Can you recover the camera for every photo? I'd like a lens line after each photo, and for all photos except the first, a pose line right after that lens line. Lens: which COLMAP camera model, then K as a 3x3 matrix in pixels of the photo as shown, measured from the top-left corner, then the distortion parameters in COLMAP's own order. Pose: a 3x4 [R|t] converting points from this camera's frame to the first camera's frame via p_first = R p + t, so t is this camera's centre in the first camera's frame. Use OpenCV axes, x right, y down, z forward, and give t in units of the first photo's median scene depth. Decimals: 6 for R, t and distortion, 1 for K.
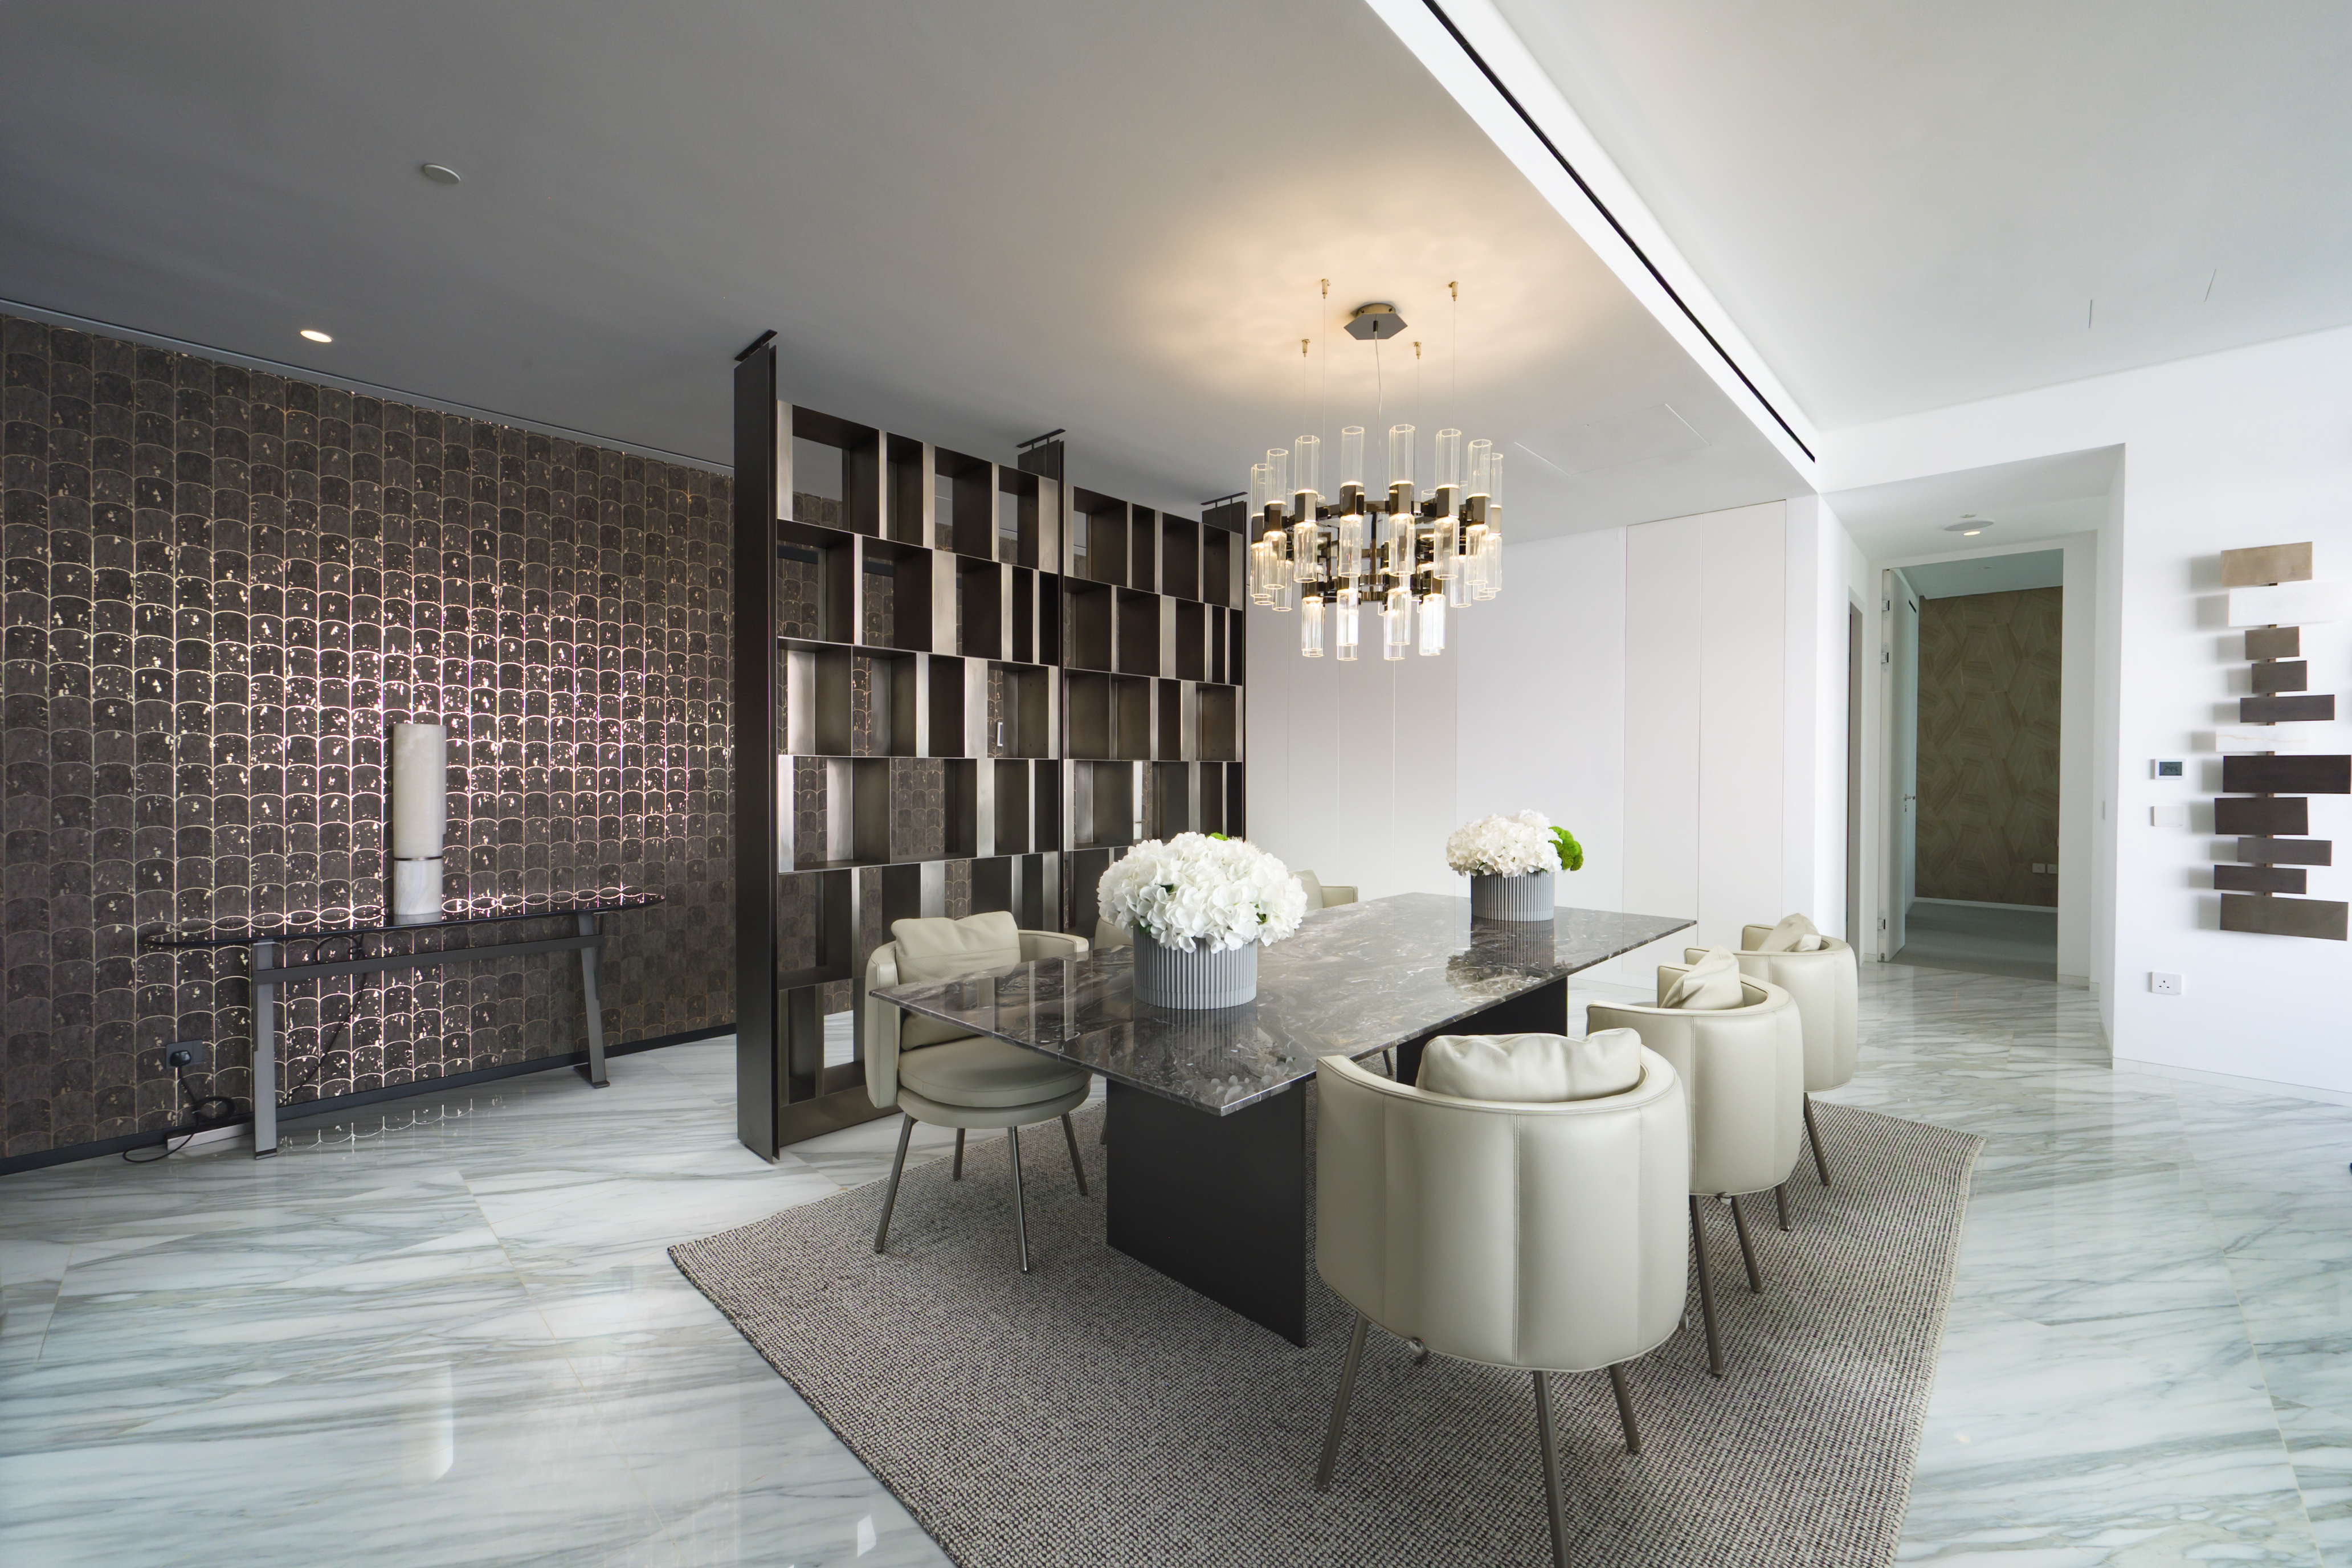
lens RADIAL K [[942.0, 0, 1176.0], [0, 942.0, 784.0], [0, 0, 1]] dist [0.000689, 0.000001]
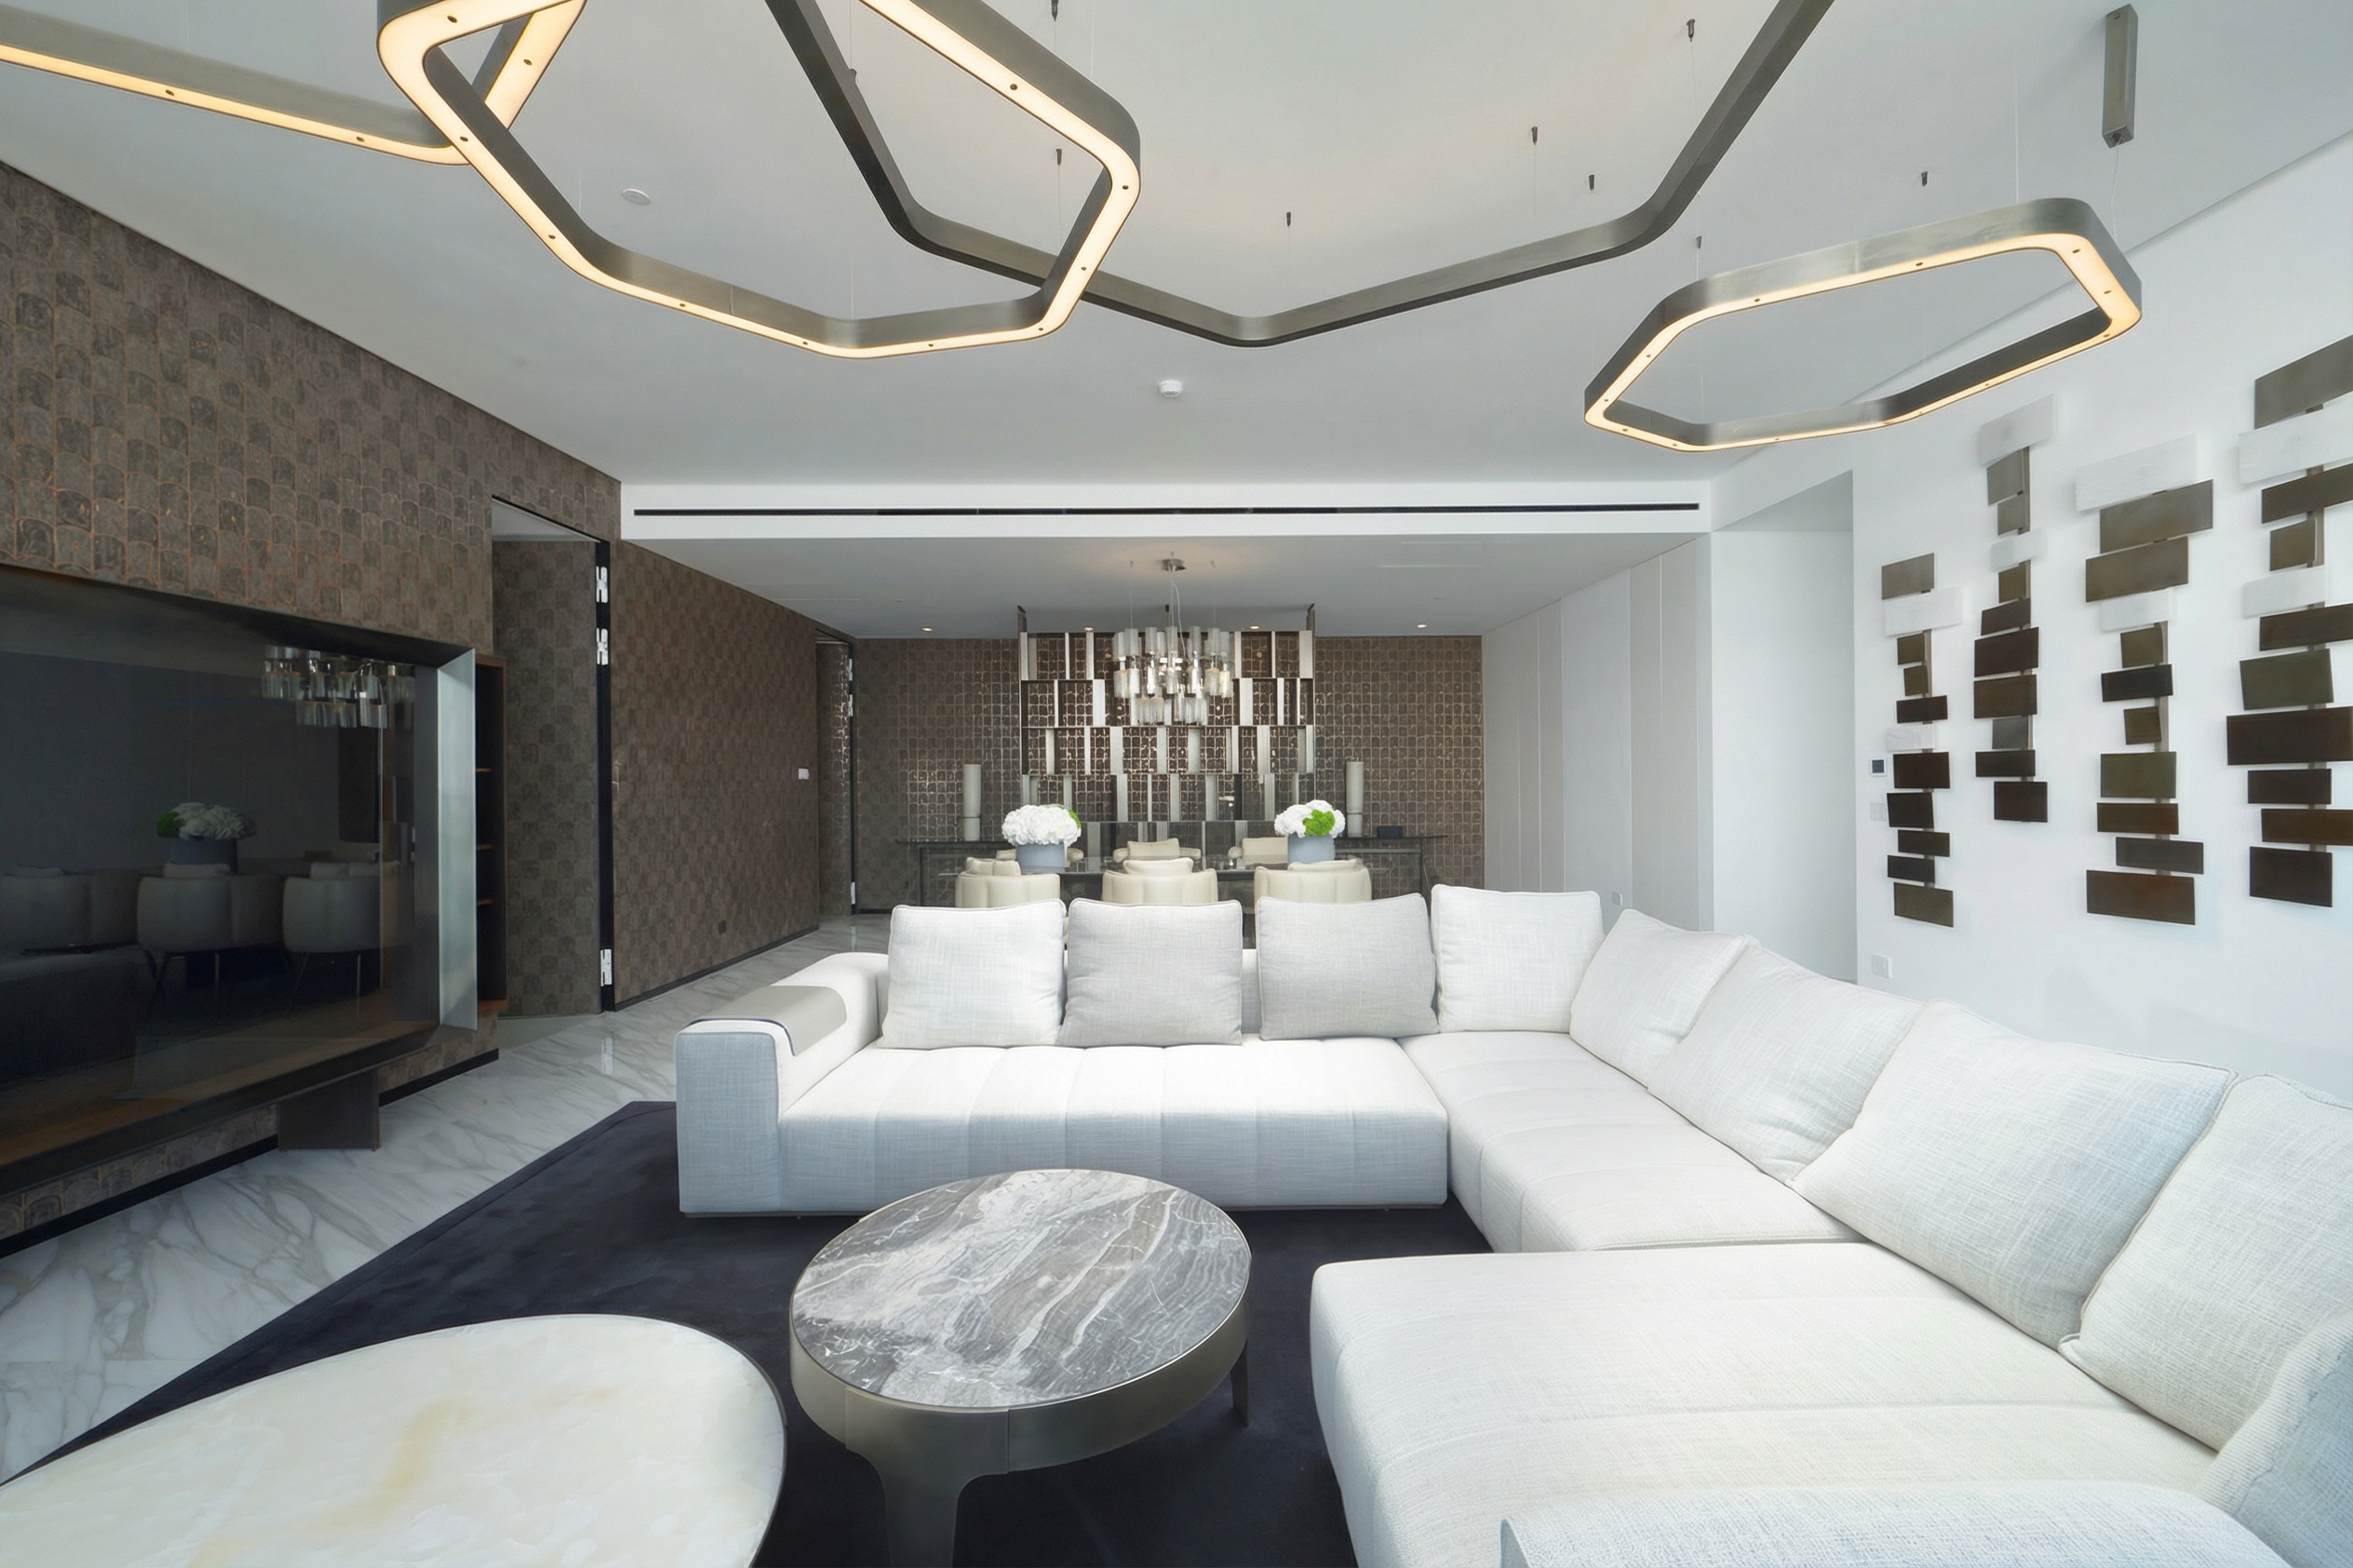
lens RADIAL K [[942.3, 0, 1176.5], [0, 942.3, 784.0], [0, 0, 1]] dist [0.000689, 0.000001]
pose [[0.693005, -0.008095, -0.720887, 1.369821], [0.001119, 0.999948, -0.010153, 0.015108], [0.720932, 0.006229, 0.692978, -0.350564]]
